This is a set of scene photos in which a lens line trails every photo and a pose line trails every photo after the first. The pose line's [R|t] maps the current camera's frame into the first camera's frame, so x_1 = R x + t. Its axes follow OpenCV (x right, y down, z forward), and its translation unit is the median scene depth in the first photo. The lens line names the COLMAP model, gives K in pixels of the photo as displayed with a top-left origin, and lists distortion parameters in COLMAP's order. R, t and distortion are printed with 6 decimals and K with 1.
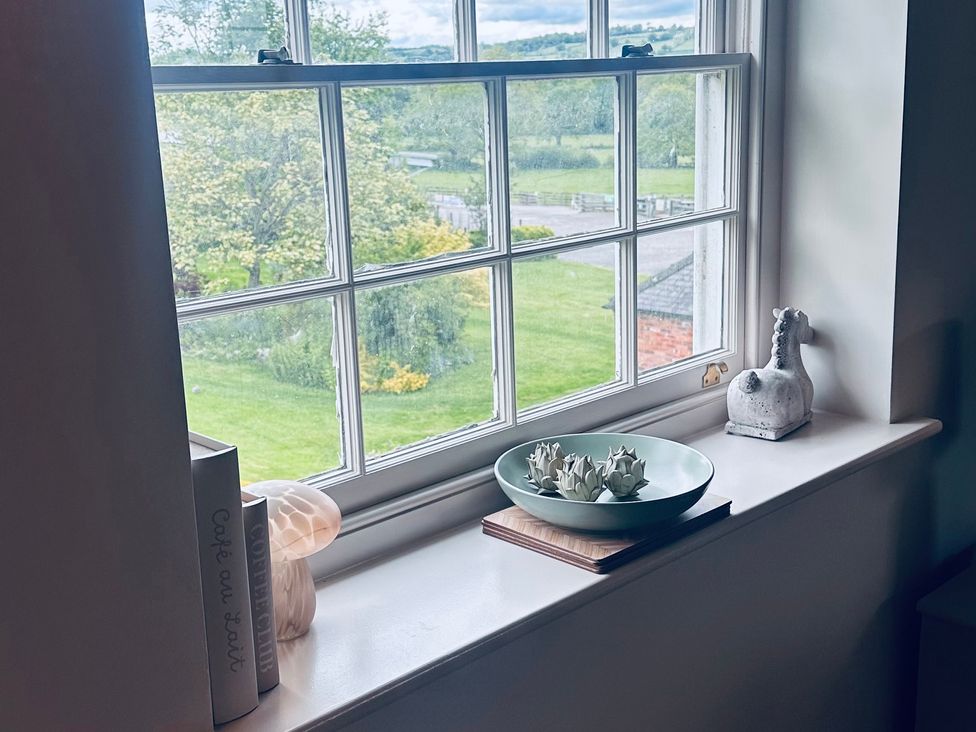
lens RADIAL K [[1198.7, 0, 488.0], [0, 1198.7, 366.0], [0, 0, 1]] dist [0.204433, -0.425296]
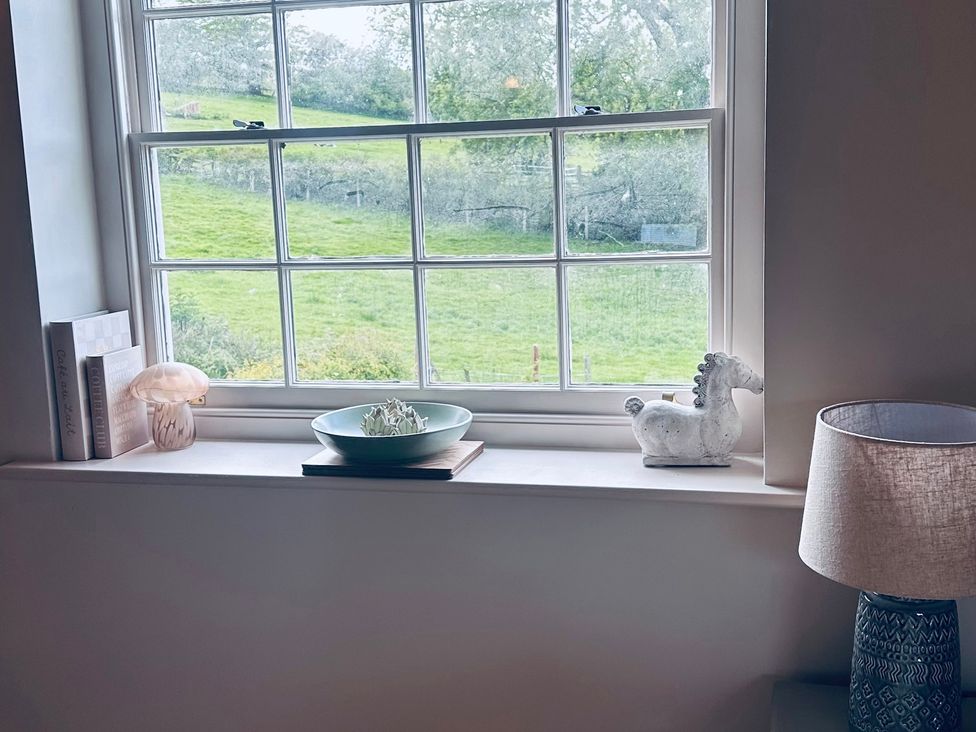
lens RADIAL K [[1198.7, 0, 488.0], [0, 1198.7, 366.0], [0, 0, 1]] dist [0.204433, -0.425296]
pose [[0.501511, 0.165958, -0.849085, 1.265637], [-0.183952, 0.979443, 0.082786, -0.105959], [0.845369, 0.114673, 0.521730, 0.359492]]
